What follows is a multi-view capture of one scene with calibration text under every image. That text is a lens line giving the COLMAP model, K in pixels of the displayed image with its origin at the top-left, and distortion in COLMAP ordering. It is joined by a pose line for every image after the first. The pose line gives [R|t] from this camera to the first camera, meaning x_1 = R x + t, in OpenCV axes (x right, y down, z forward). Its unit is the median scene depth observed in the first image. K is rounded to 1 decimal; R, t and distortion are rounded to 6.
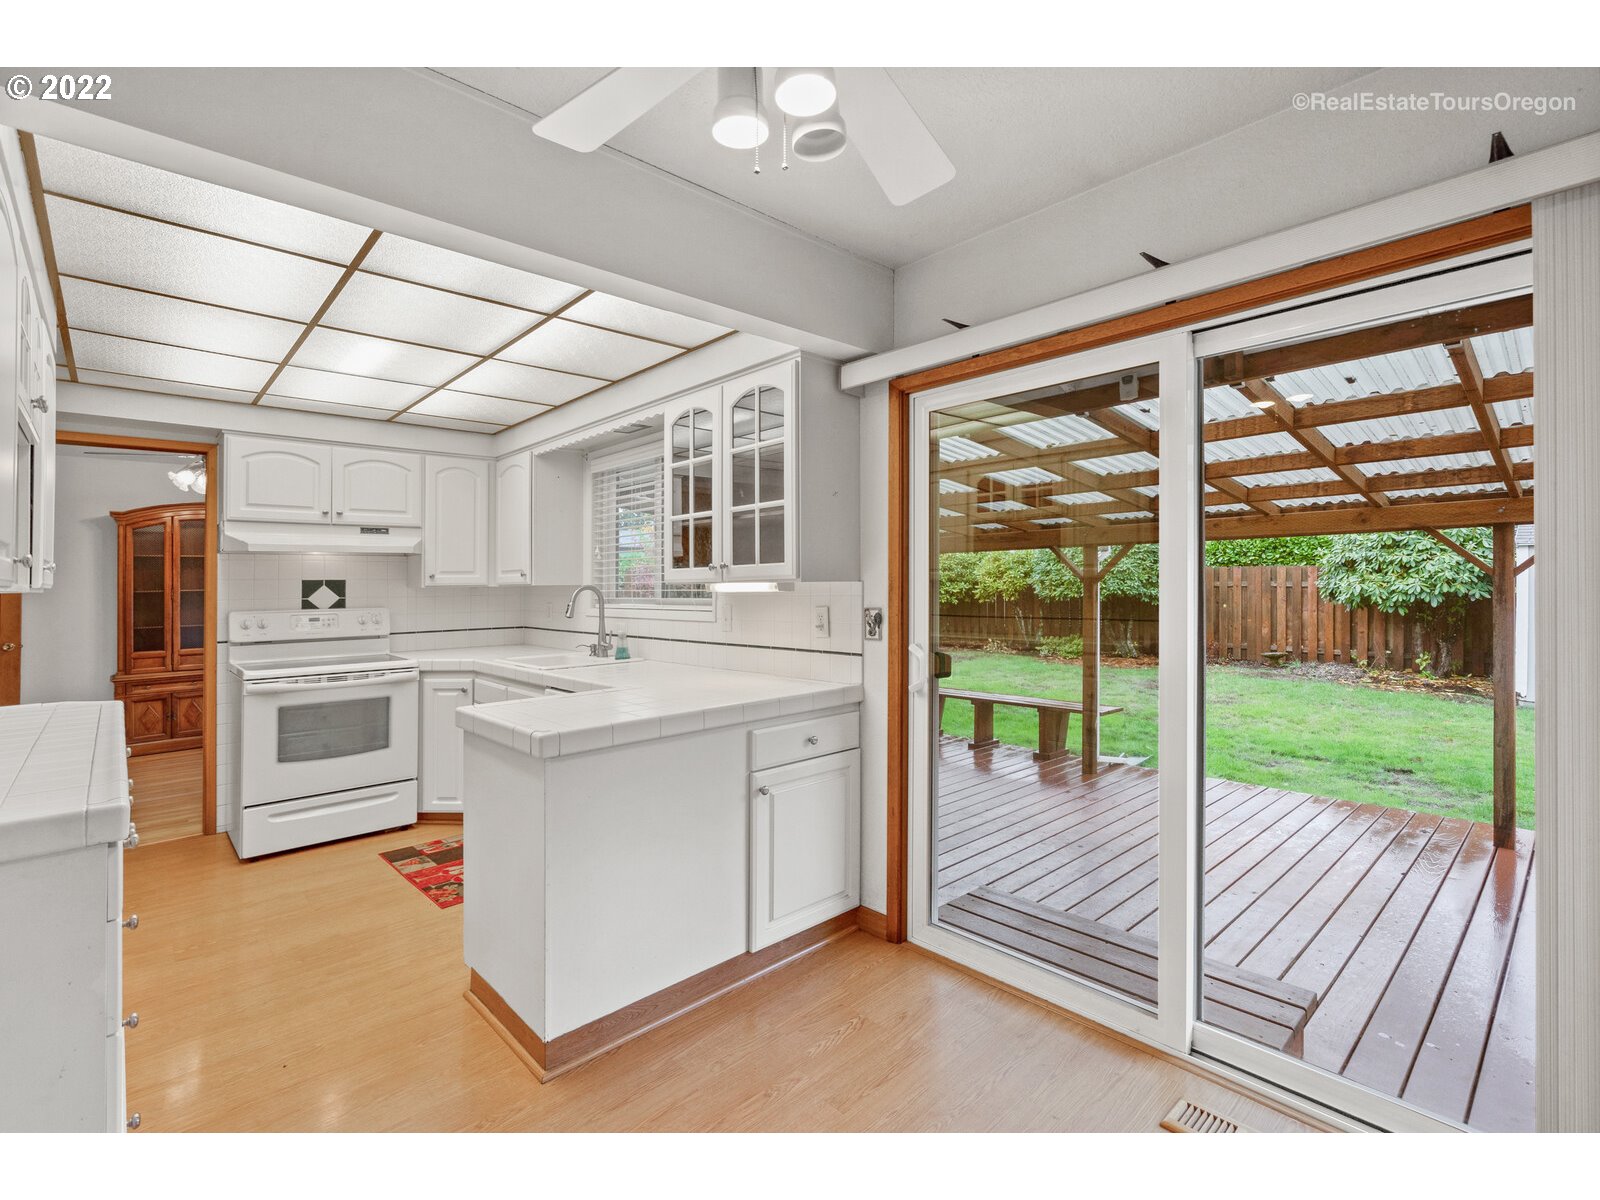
lens RADIAL K [[734.2, 0, 796.4], [0, 734.2, 583.6], [0, 0, 1]] dist [-0.001619, 0.000036]
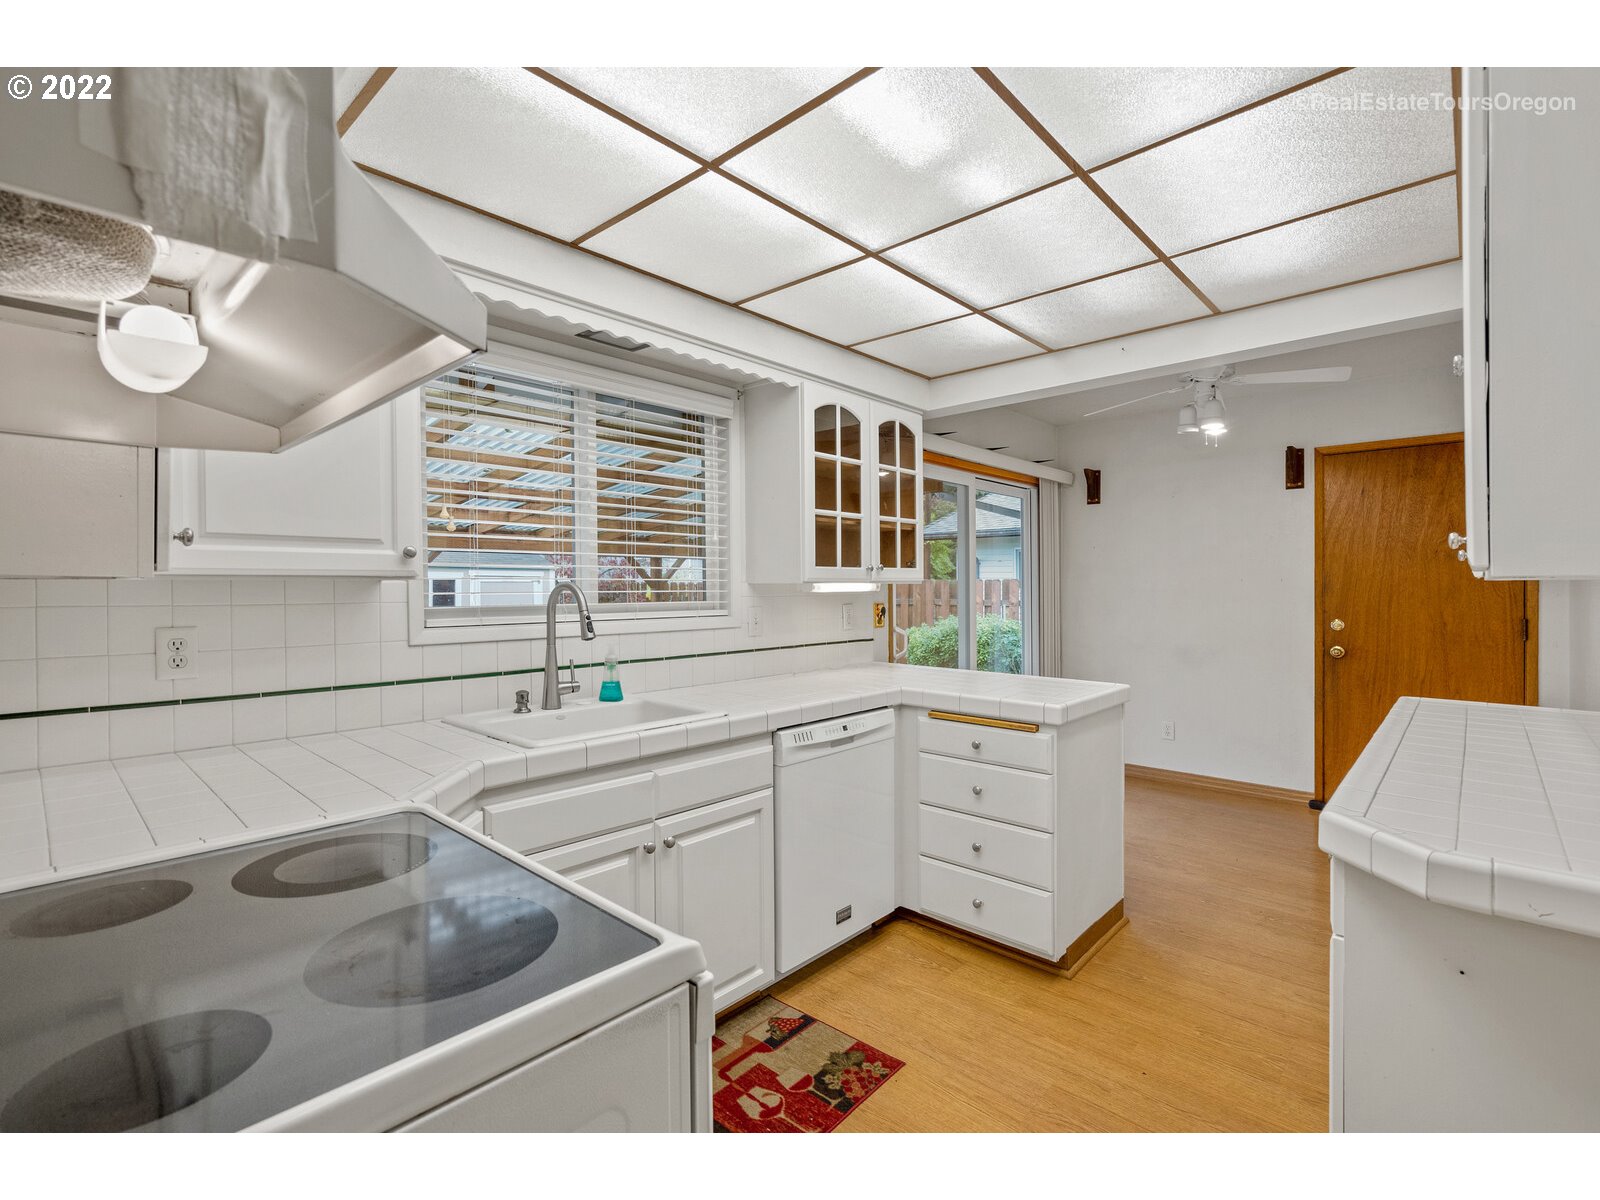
lens RADIAL K [[744.3, 0, 800.0], [0, 744.3, 600.0], [0, 0, 1]] dist [-0.001385, 0.000222]
pose [[-0.083485, -0.005940, 0.996491, -1.117111], [0.002850, 0.999977, 0.006200, 0.016386], [-0.996505, 0.003357, -0.083466, 1.120428]]
